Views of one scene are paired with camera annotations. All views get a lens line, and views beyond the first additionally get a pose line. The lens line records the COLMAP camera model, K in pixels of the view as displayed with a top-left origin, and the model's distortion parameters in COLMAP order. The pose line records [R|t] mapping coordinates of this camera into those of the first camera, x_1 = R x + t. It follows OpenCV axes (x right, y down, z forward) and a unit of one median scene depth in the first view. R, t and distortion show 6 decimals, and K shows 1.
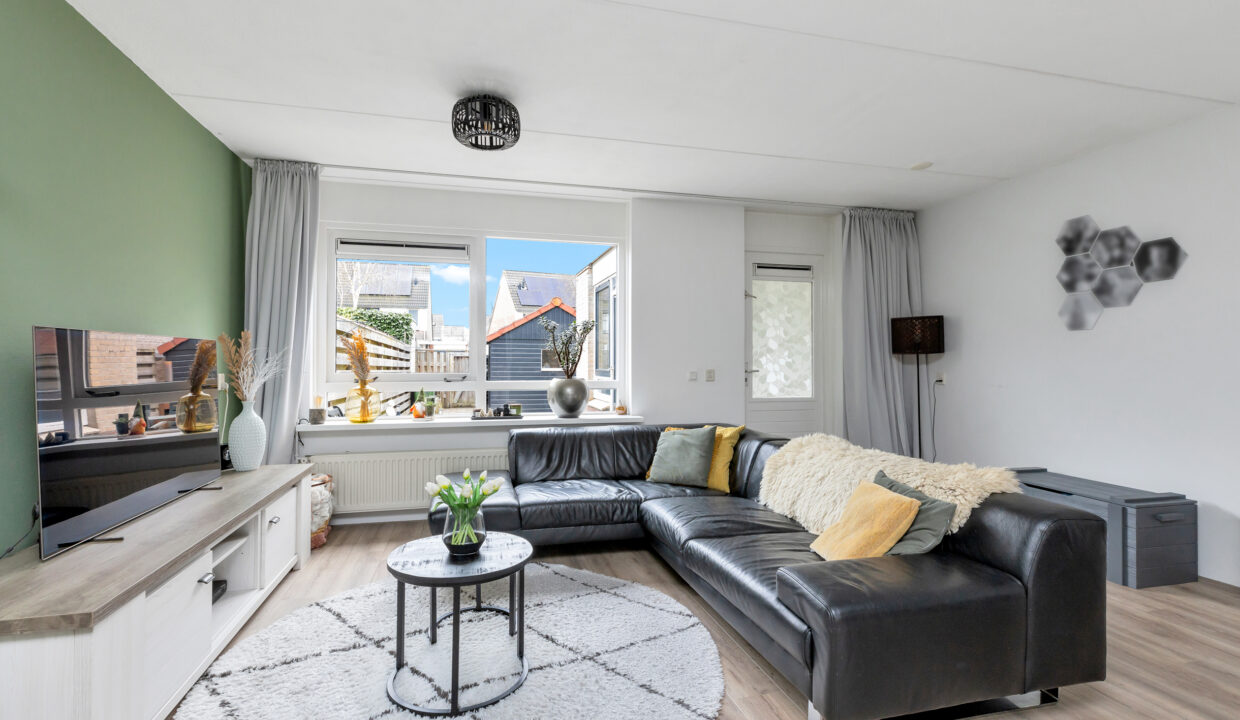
lens RADIAL K [[556.9, 0, 614.8], [0, 556.9, 361.4], [0, 0, 1]] dist [0.003572, 0.000221]
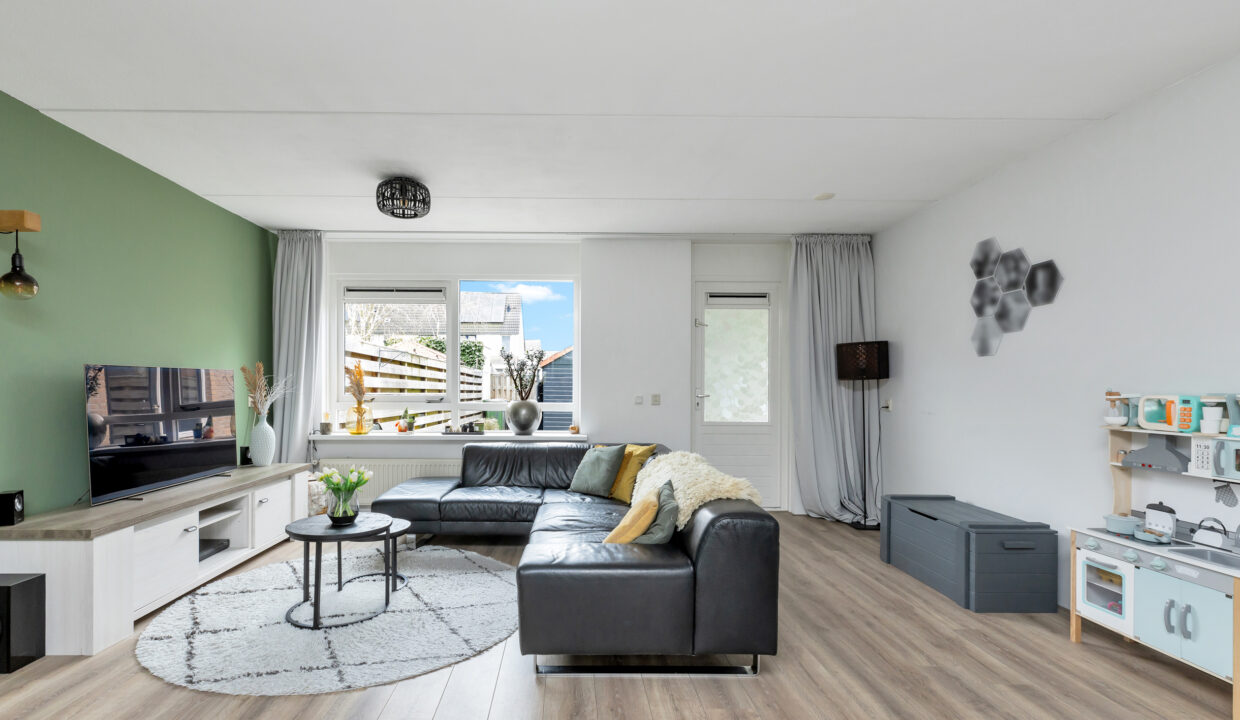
lens RADIAL K [[571.7, 0, 581.3], [0, 571.7, 397.4], [0, 0, 1]] dist [0.000945, -0.000025]
pose [[0.969949, 0.008188, -0.243169, 0.351724], [-0.003134, 0.999771, 0.021164, -0.002314], [0.243286, -0.019766, 0.969753, -0.125624]]
